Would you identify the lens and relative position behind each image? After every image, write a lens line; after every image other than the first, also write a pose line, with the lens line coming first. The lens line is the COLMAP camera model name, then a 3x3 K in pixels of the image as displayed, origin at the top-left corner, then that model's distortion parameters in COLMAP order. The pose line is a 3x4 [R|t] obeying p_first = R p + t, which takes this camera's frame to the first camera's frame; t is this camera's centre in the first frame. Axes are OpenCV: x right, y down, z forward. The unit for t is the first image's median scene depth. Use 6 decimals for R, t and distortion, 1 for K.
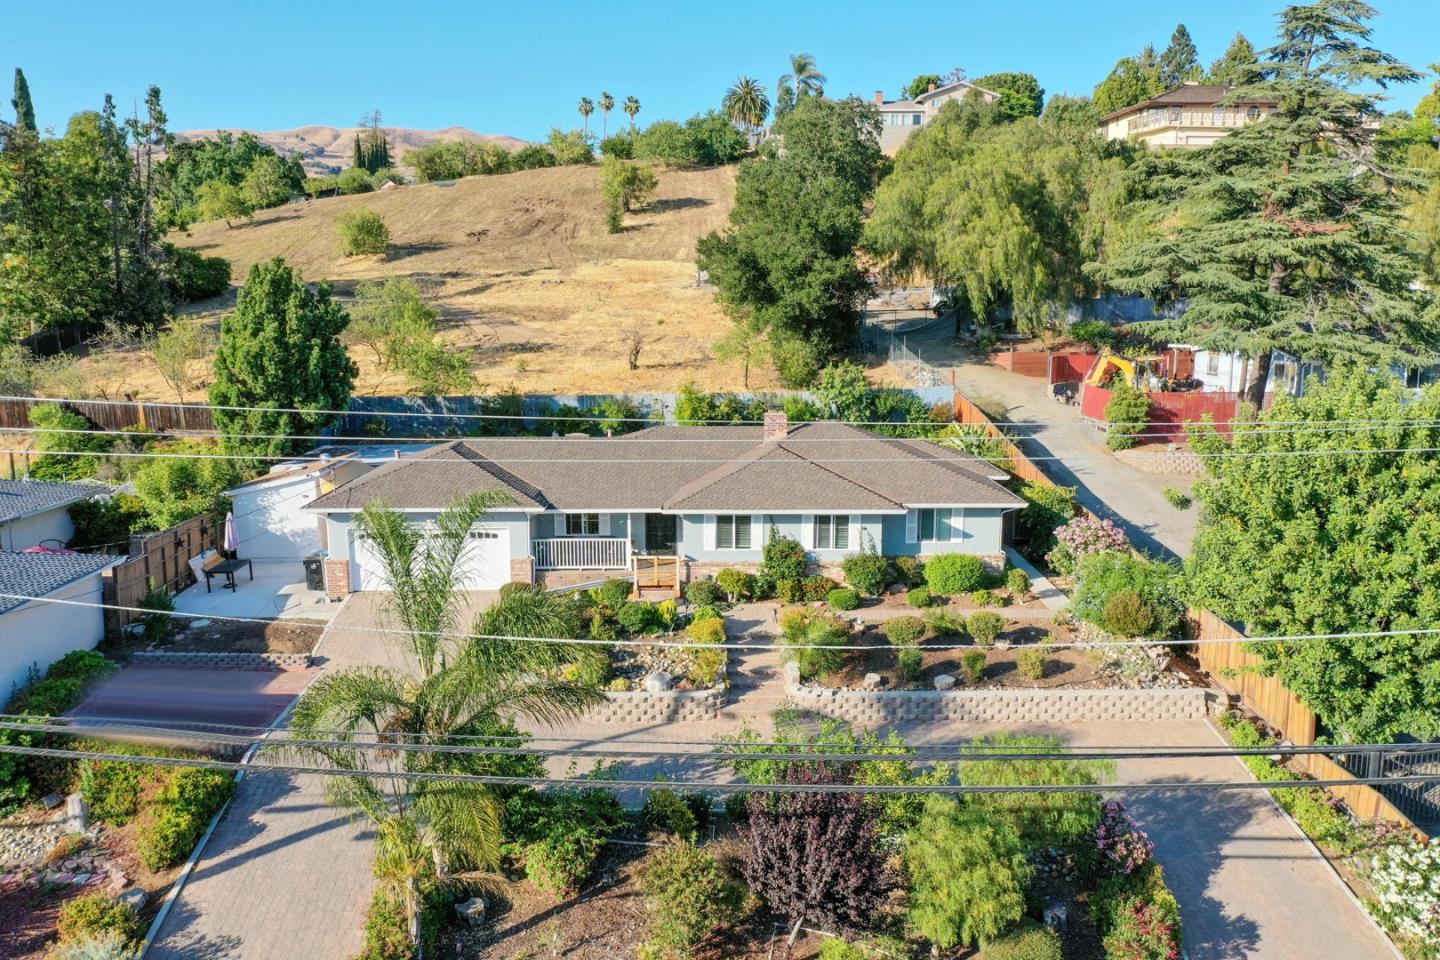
lens RADIAL K [[1142.8, 0, 721.9], [0, 1142.8, 479.6], [0, 0, 1]] dist [0.008373, -0.003113]
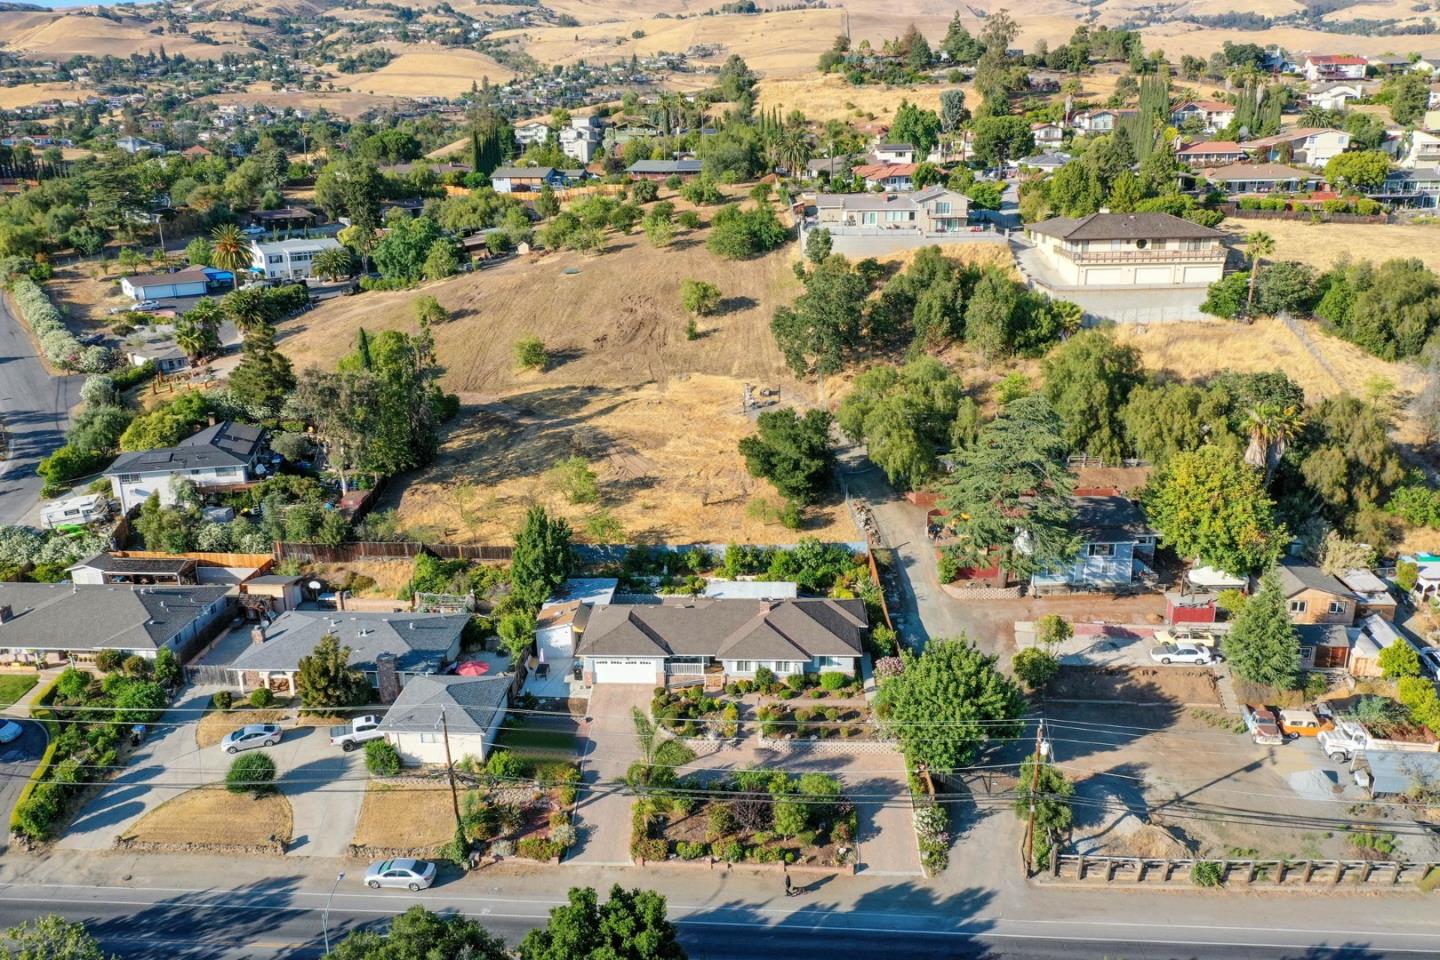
lens RADIAL K [[1142.8, 0, 721.9], [0, 1142.8, 479.6], [0, 0, 1]] dist [0.008373, -0.003113]
pose [[0.997993, 0.006730, -0.062958, 0.118140], [0.002476, 0.989427, 0.145013, -0.727746], [0.063269, -0.144878, 0.987425, -1.442808]]
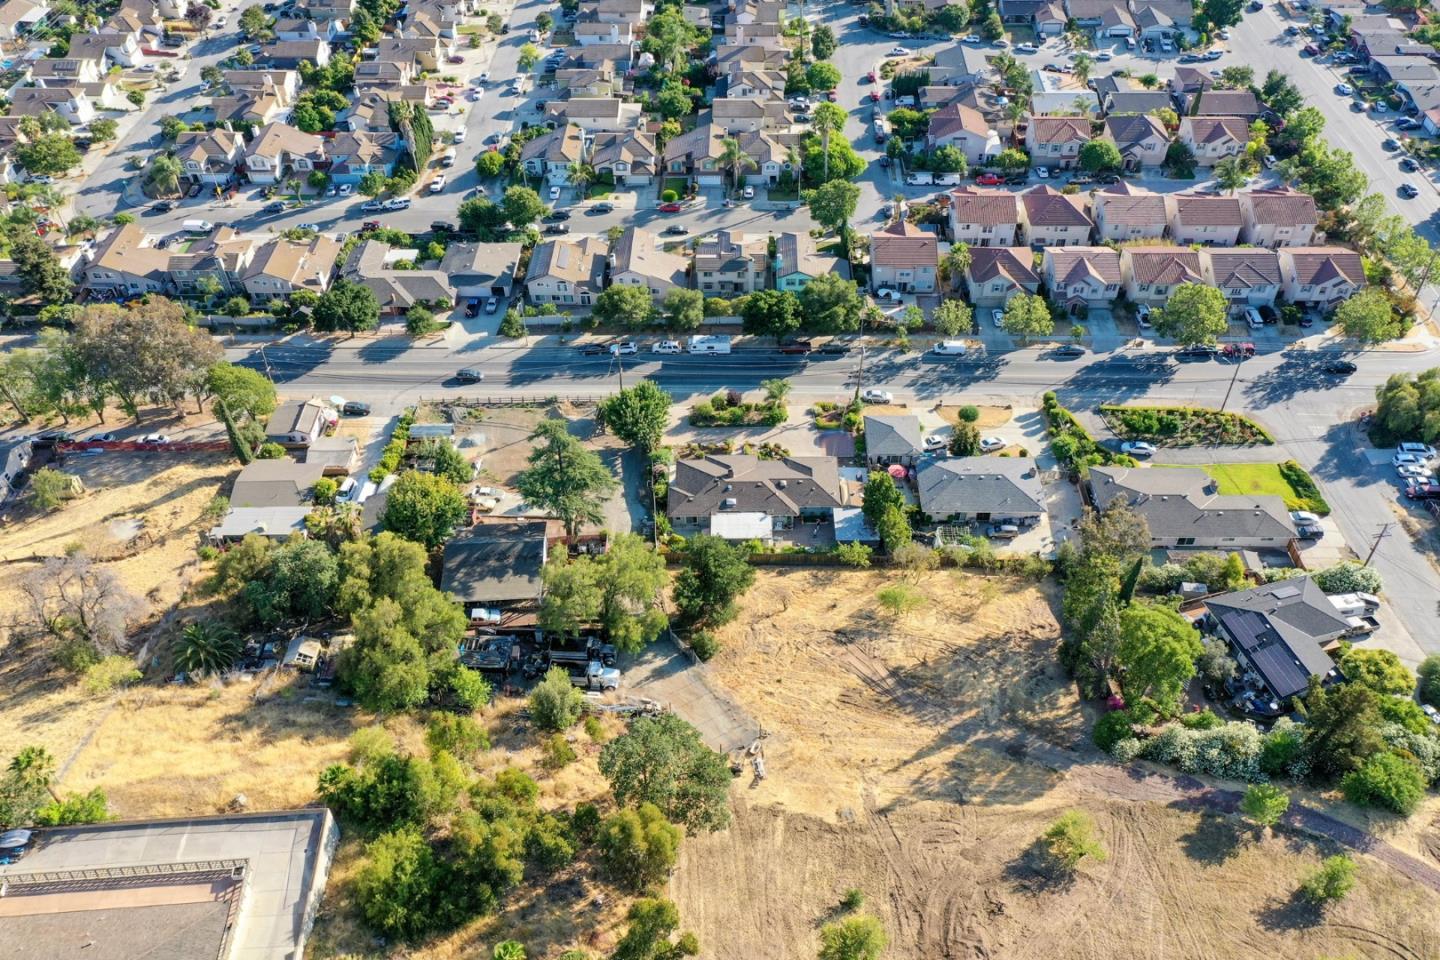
lens RADIAL K [[1145.6, 0, 721.7], [0, 1145.6, 477.6], [0, 0, 1]] dist [0.010061, -0.002418]
pose [[-0.999704, -0.005150, 0.023776, -0.017226], [0.015762, 0.607301, 0.794315, -3.526275], [-0.018530, 0.794455, -0.607040, 3.796445]]
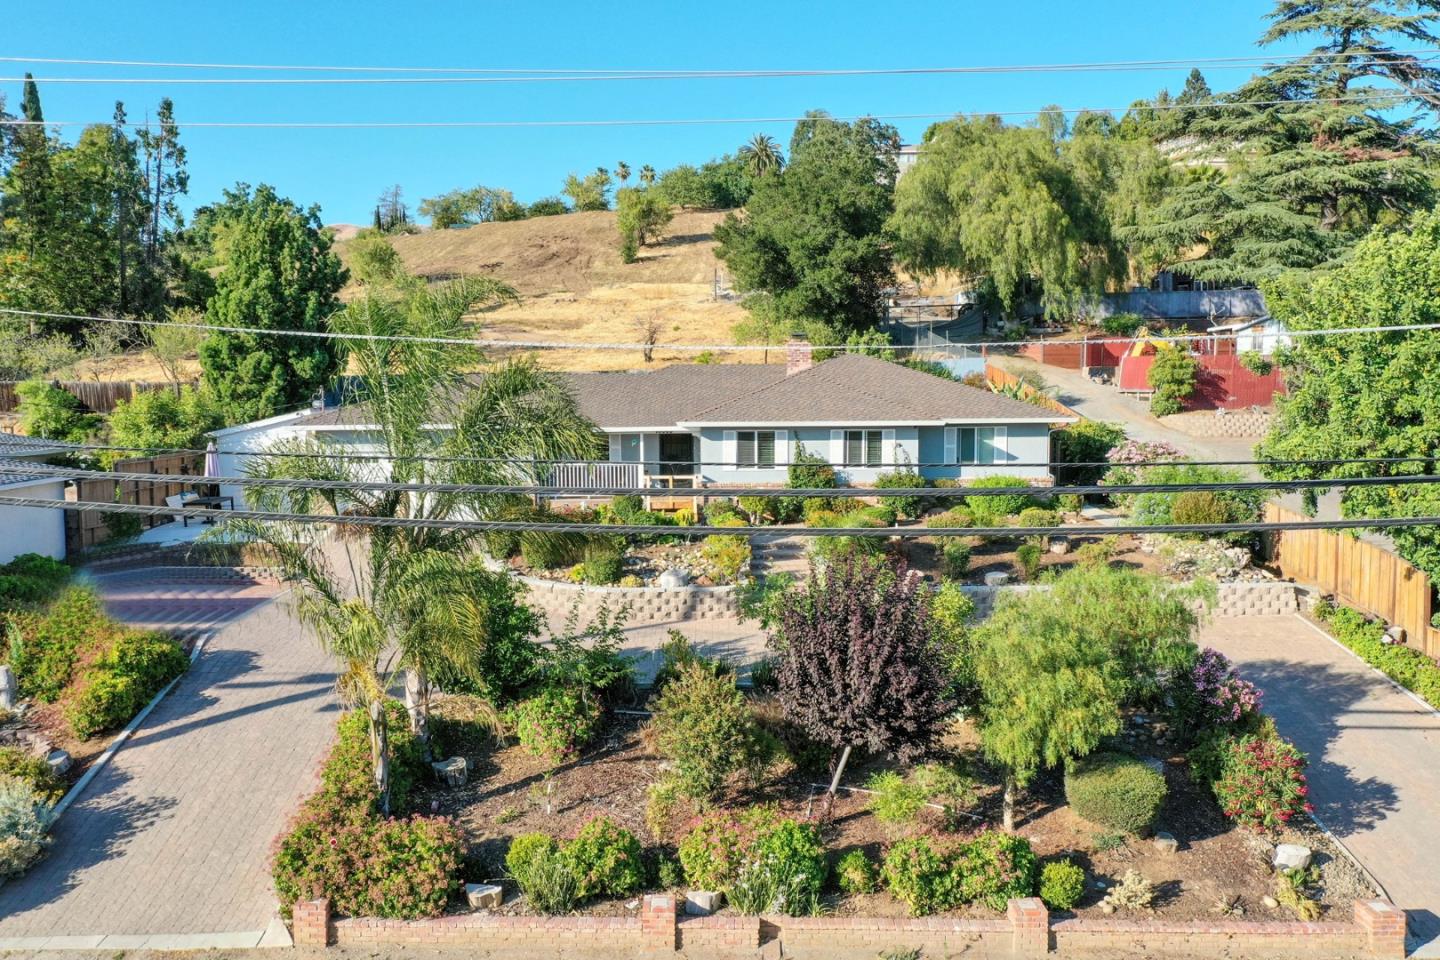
lens RADIAL K [[1142.8, 0, 721.9], [0, 1142.8, 479.6], [0, 0, 1]] dist [0.008373, -0.003113]
pose [[0.999861, -0.007840, -0.014734, -0.003552], [0.006663, 0.996905, -0.078331, 0.140982], [0.015303, 0.078222, 0.996819, 0.090282]]
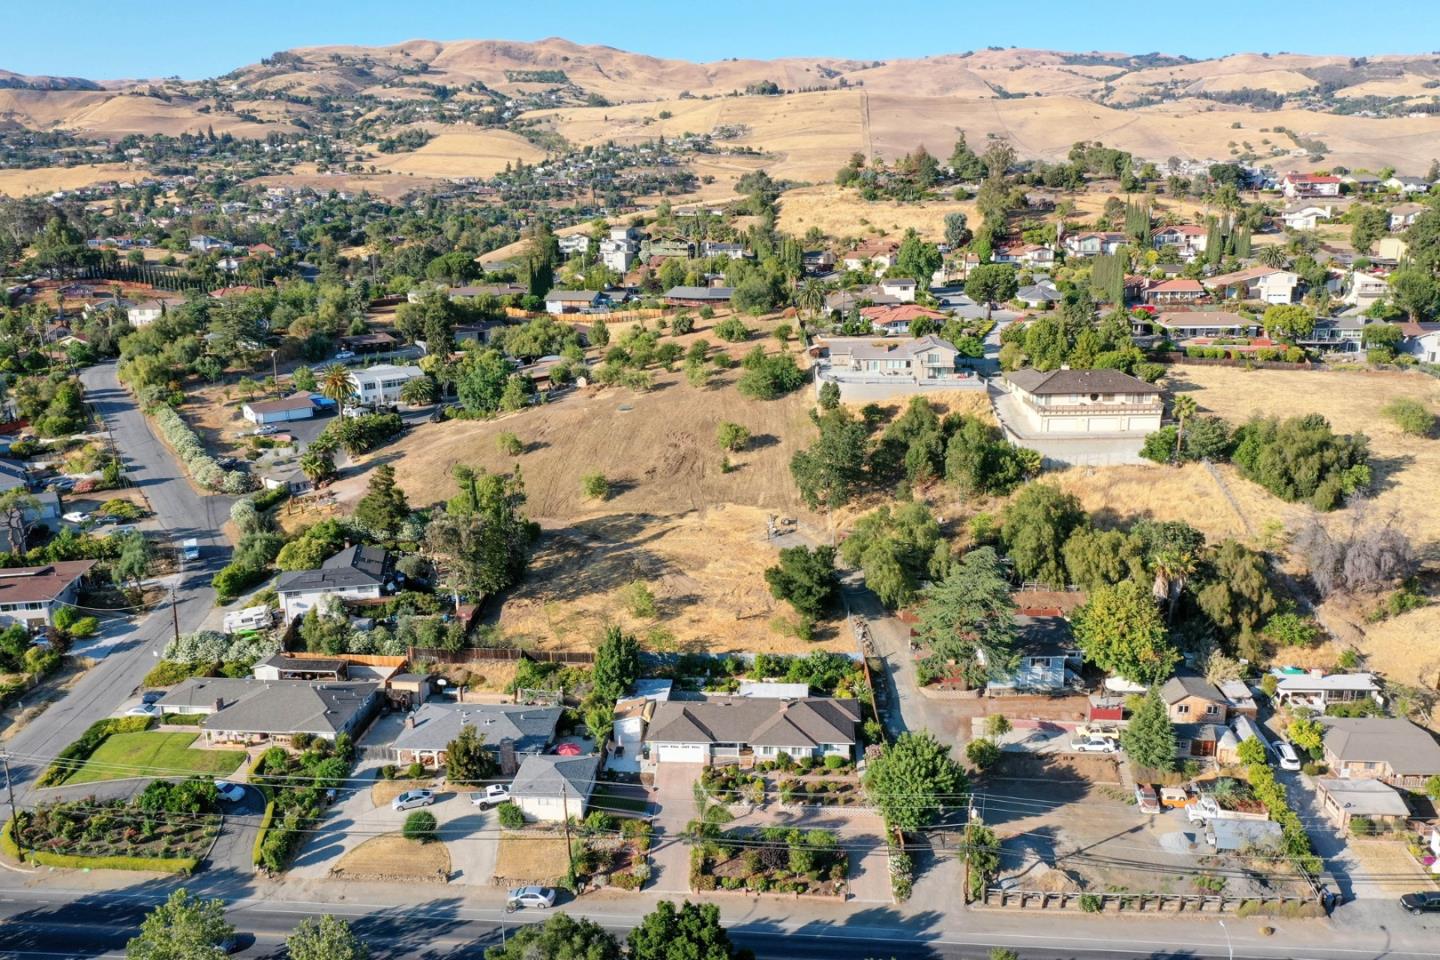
lens RADIAL K [[1145.6, 0, 721.7], [0, 1145.6, 477.6], [0, 0, 1]] dist [0.010061, -0.002418]
pose [[0.996636, 0.009554, -0.081398, 0.142739], [-0.002053, 0.995781, 0.091744, -1.090159], [0.081931, -0.091268, 0.992450, -2.373015]]
